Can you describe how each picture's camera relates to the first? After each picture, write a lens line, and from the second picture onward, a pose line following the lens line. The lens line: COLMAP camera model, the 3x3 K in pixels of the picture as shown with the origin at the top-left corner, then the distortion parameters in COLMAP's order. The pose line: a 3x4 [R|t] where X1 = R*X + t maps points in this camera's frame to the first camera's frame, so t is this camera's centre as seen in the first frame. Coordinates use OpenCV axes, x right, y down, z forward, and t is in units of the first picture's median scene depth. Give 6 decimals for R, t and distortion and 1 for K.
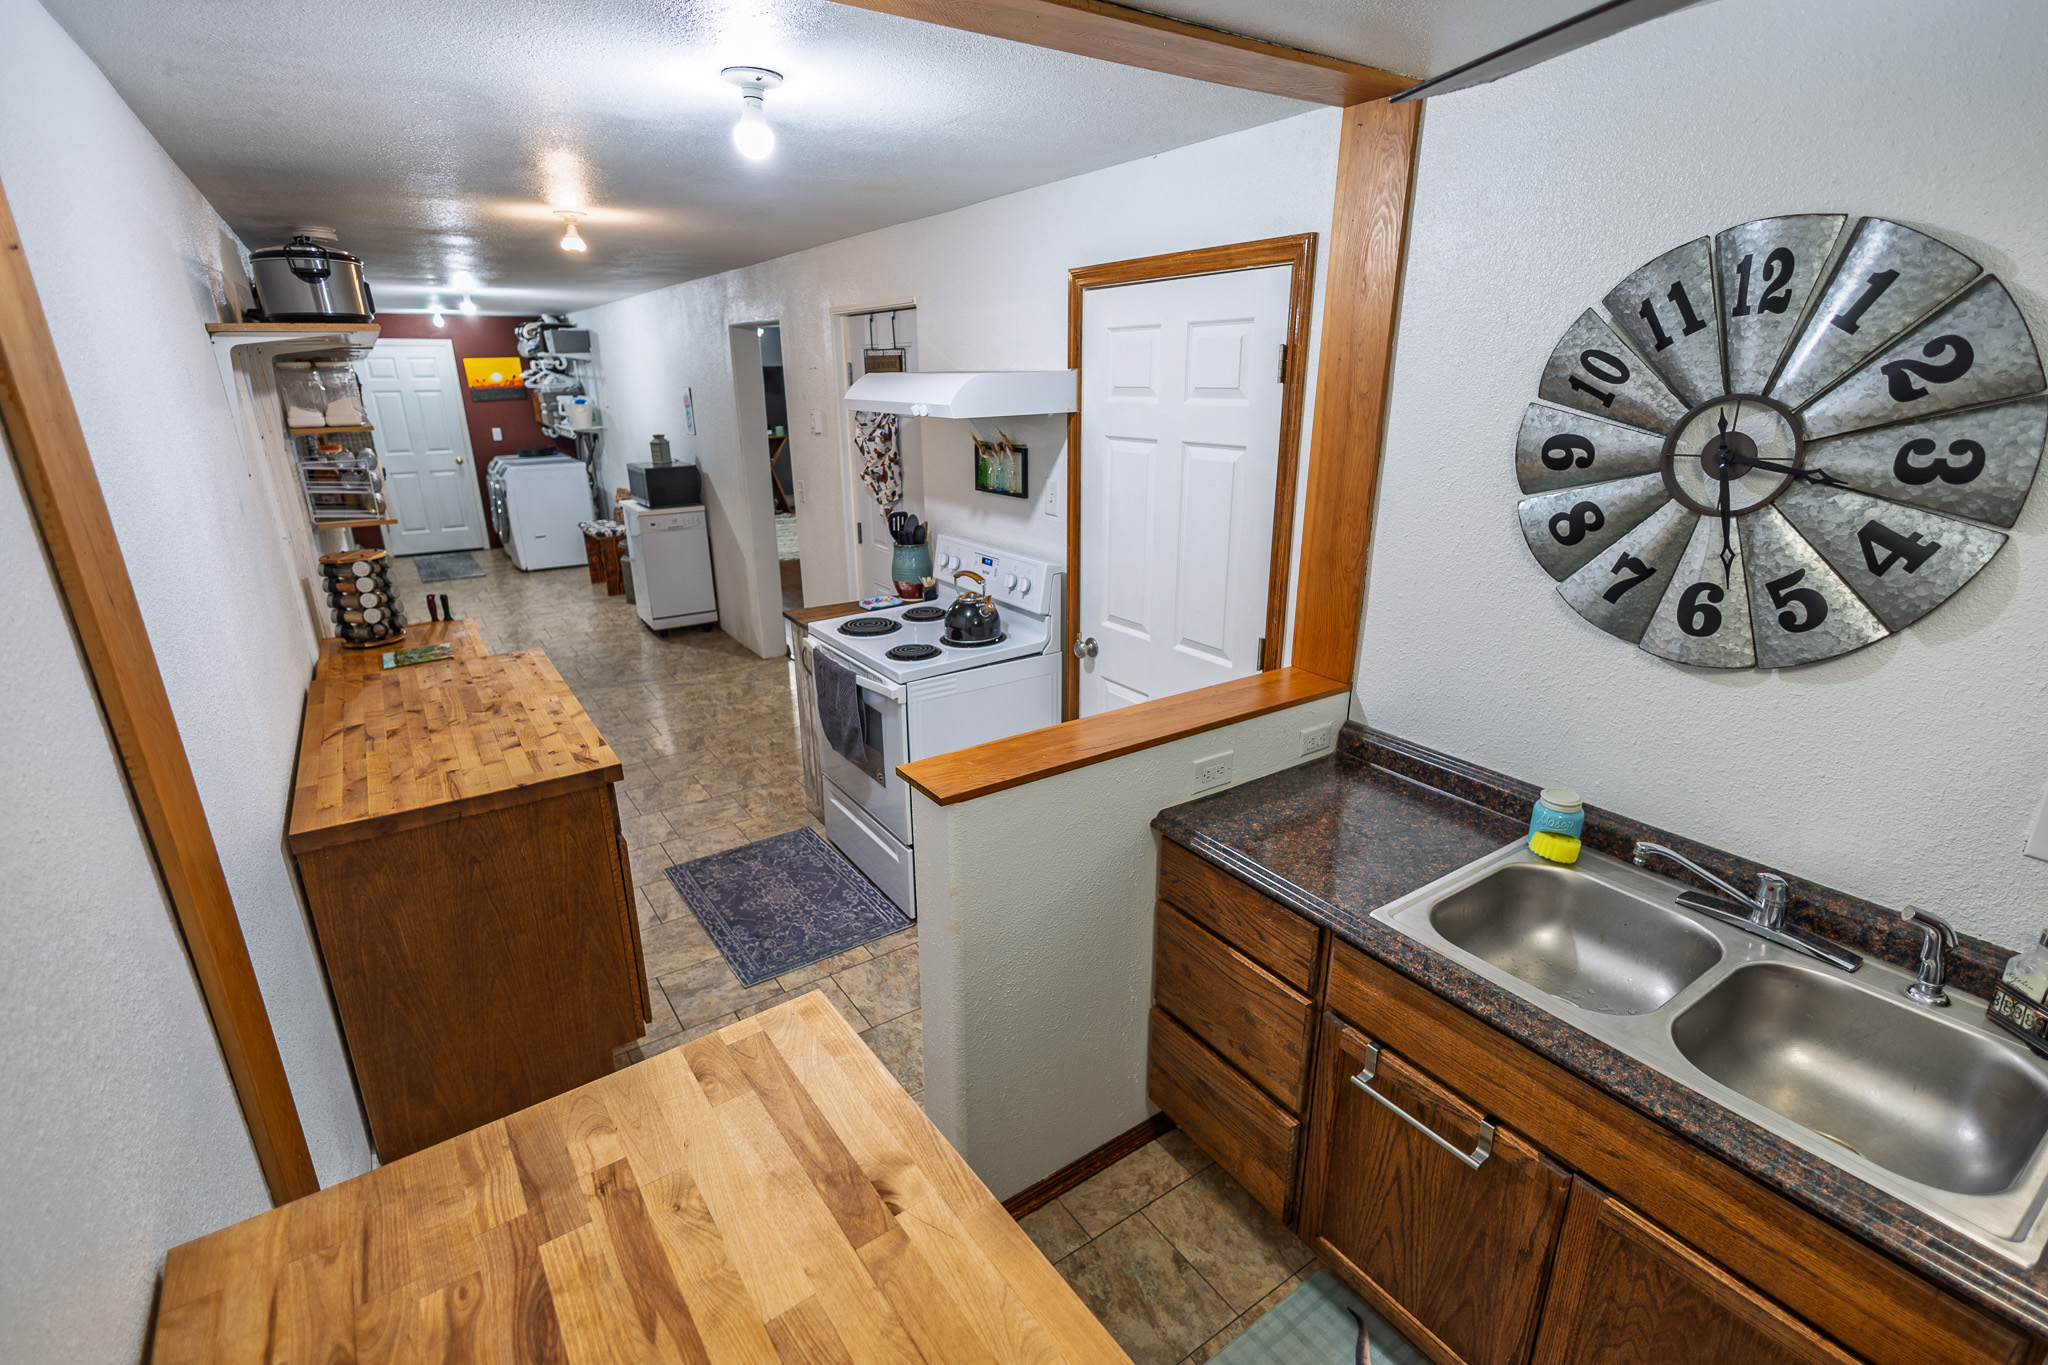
lens RADIAL K [[937.0, 0, 1024.0], [0, 937.0, 682.5], [0, 0, 1]] dist [0.008994, -0.000029]
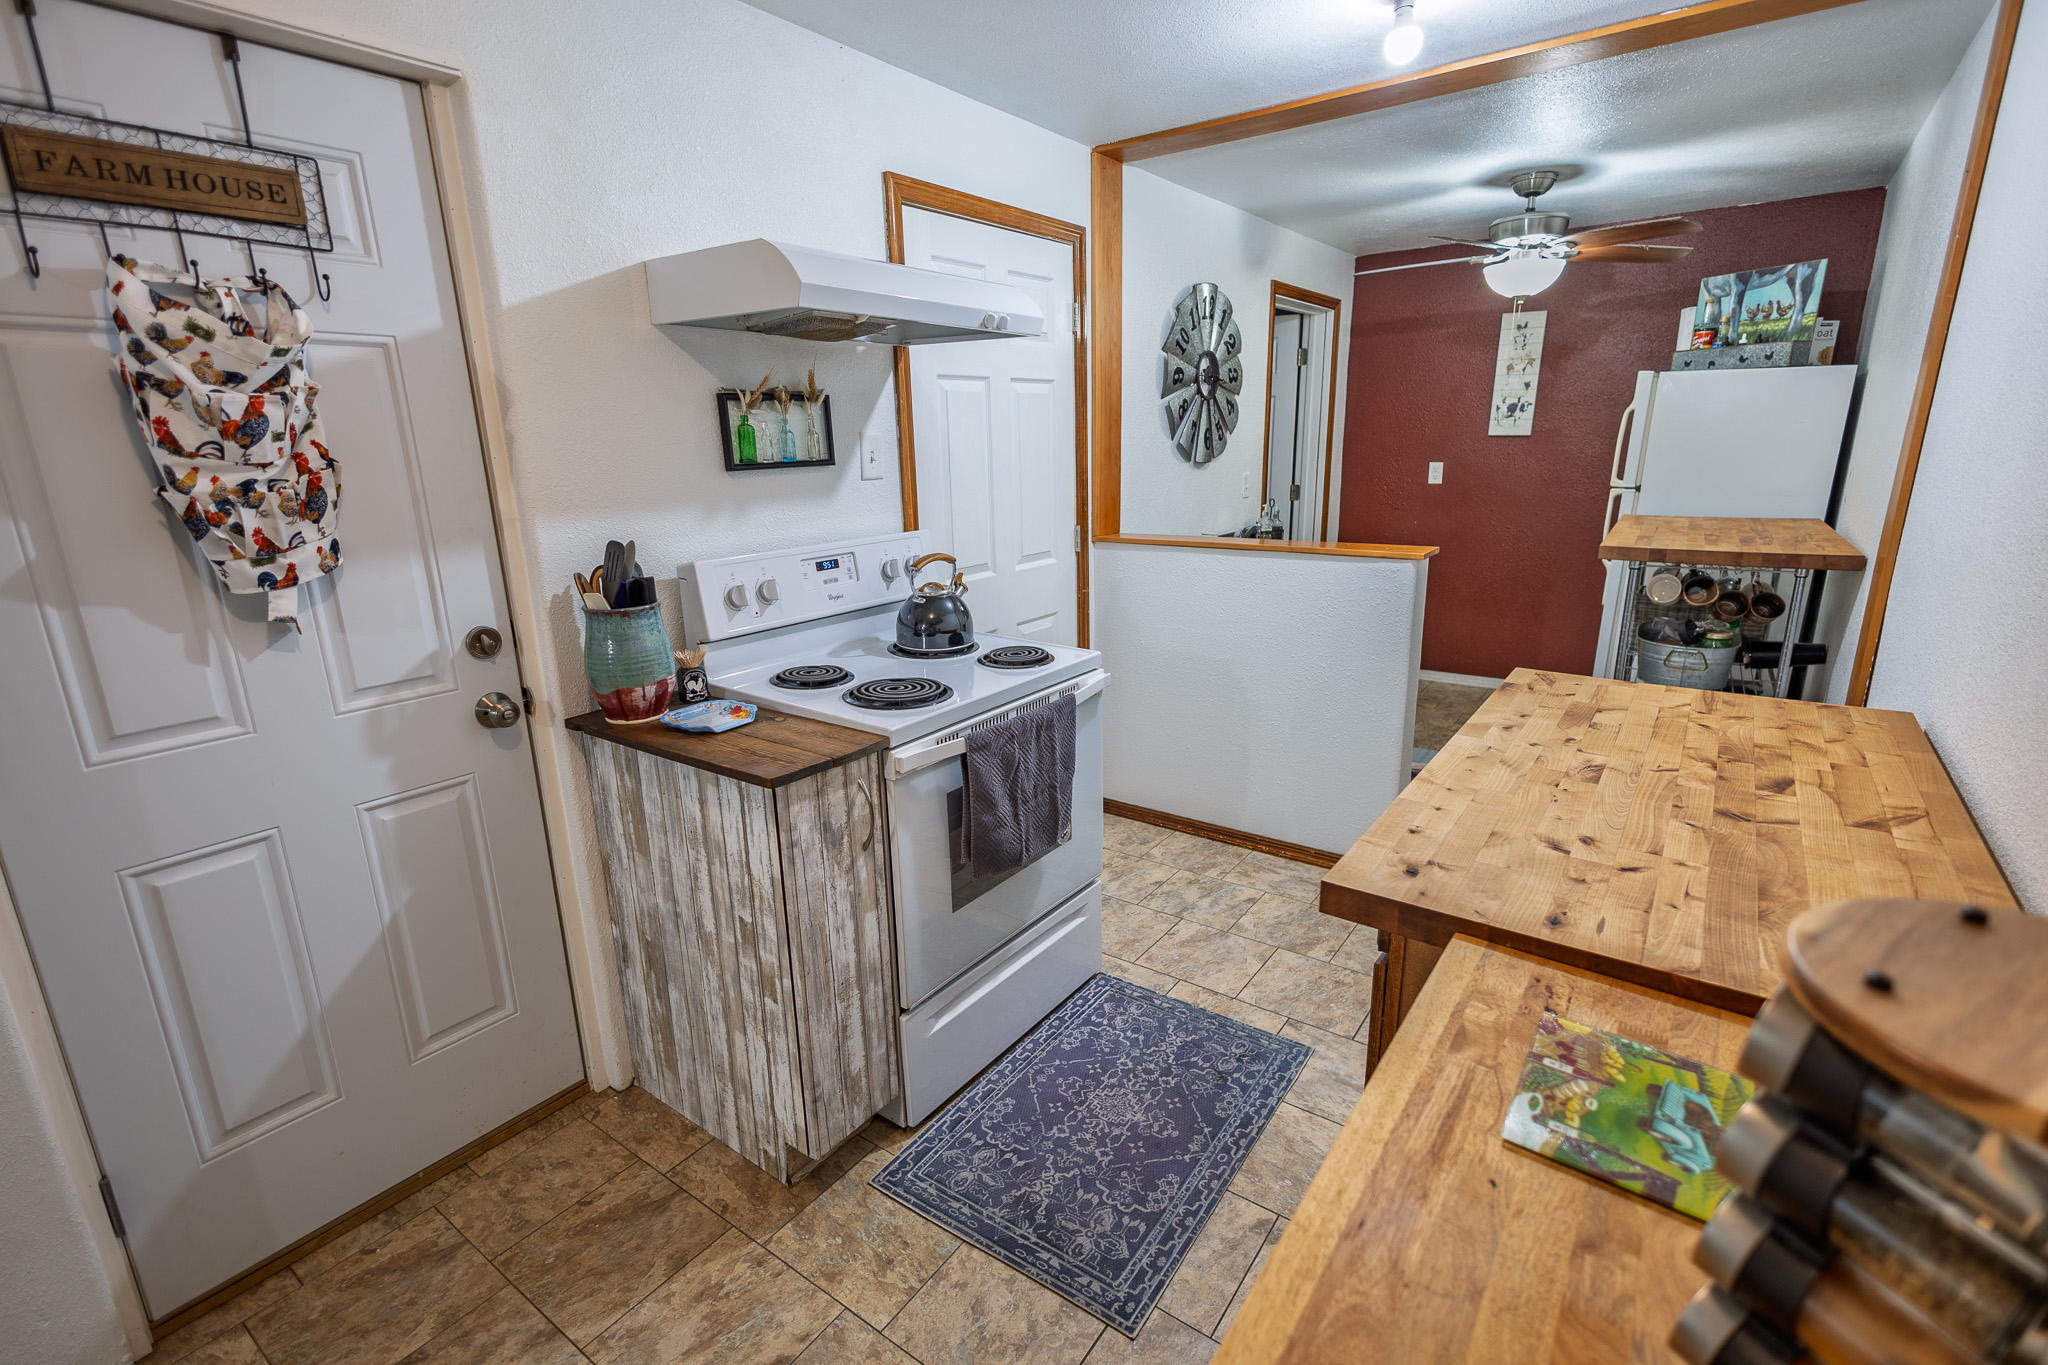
lens RADIAL K [[924.5, 0, 1024.0], [0, 924.5, 682.5], [0, 0, 1]] dist [-0.003116, -0.000258]
pose [[-0.325906, -0.229700, 0.917073, -0.731586], [0.325919, 0.883272, 0.337057, -0.238125], [-0.887447, 0.408740, -0.213000, 1.078515]]
